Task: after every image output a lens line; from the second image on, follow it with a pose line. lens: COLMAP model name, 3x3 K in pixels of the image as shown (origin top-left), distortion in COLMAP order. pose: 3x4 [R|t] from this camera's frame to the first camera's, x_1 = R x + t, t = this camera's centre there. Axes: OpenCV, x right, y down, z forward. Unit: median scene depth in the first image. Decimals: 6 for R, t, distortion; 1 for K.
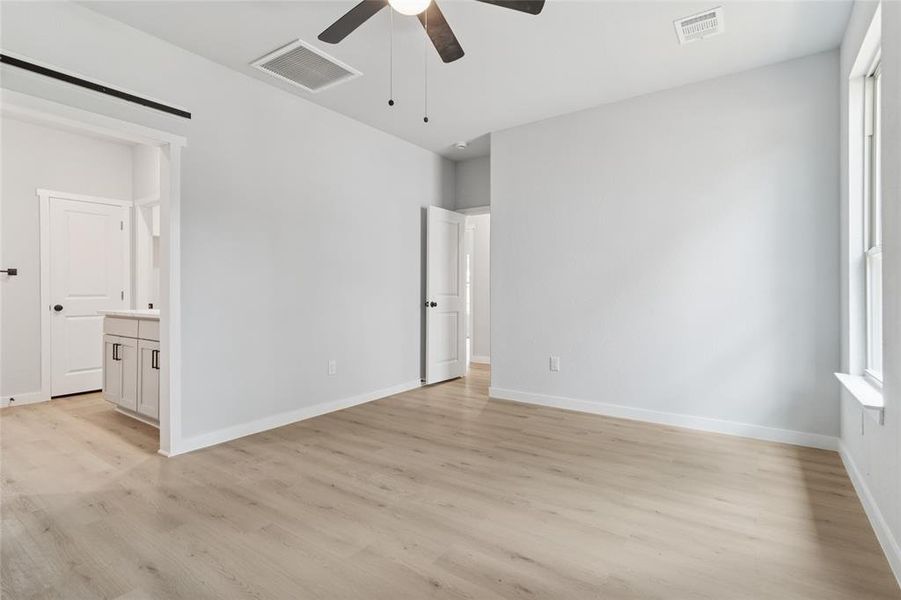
lens RADIAL K [[442.1, 0, 448.9], [0, 442.1, 293.7], [0, 0, 1]] dist [0.006460, 0.001041]
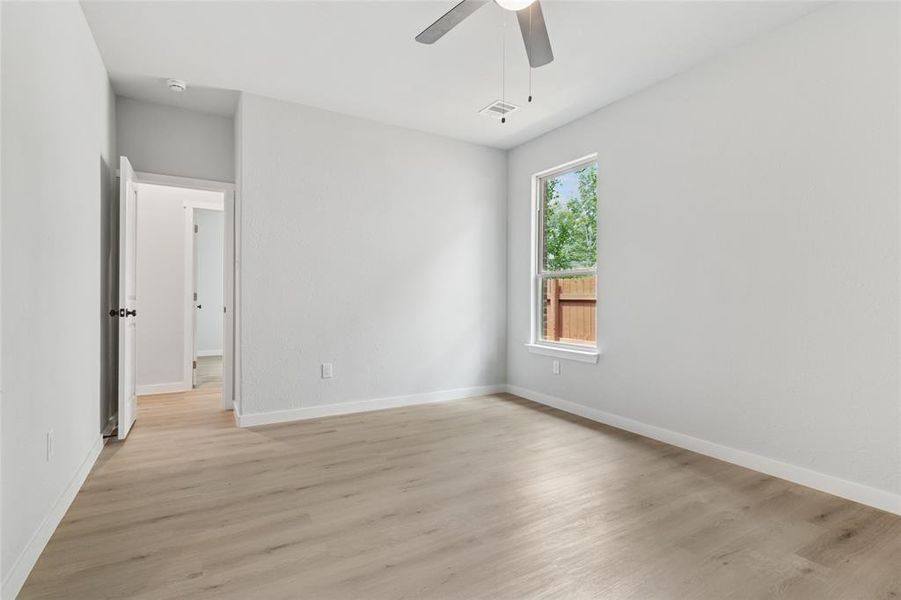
lens RADIAL K [[442.1, 0, 447.6], [0, 442.1, 301.2], [0, 0, 1]] dist [0.006460, 0.001041]
pose [[0.398203, -0.004103, 0.917288, -0.679284], [-0.007867, 0.999938, 0.007888, -0.001816], [-0.917264, -0.010357, 0.398146, 0.486783]]
